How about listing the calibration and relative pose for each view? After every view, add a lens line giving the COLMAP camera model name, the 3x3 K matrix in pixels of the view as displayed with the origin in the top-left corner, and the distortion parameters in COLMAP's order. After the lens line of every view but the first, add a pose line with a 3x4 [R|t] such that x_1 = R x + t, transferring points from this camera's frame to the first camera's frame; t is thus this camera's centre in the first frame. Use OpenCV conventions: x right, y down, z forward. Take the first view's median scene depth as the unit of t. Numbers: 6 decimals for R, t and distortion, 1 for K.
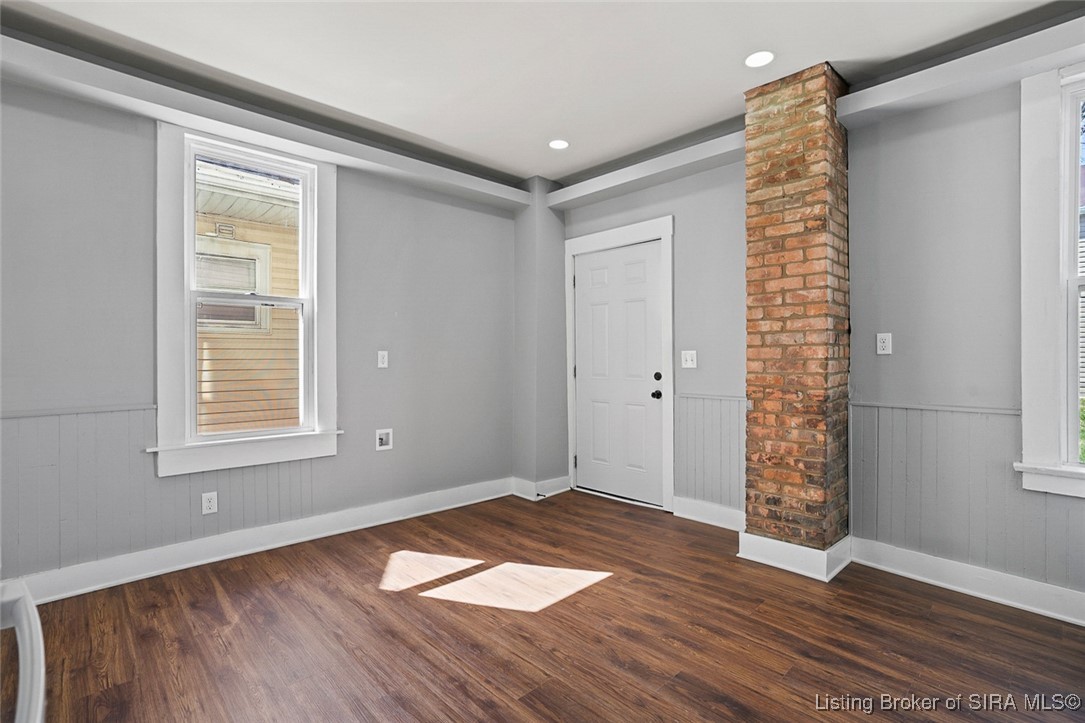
lens RADIAL K [[502.5, 0, 543.2], [0, 502.5, 371.0], [0, 0, 1]] dist [-0.053696, 0.020893]
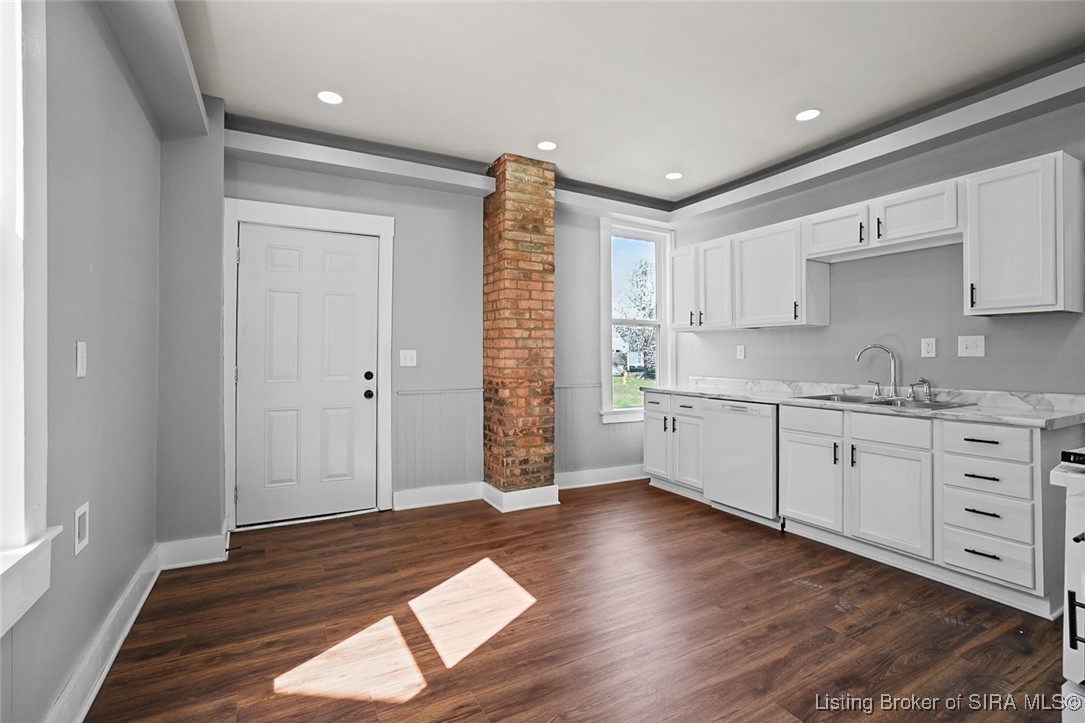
lens RADIAL K [[492.8, 0, 537.9], [0, 492.8, 364.6], [0, 0, 1]] dist [-0.069484, 0.027737]
pose [[0.260988, -0.012665, 0.965259, -0.843858], [0.023573, 0.999699, 0.006743, -0.013728], [-0.965054, 0.020994, 0.261208, 0.611808]]
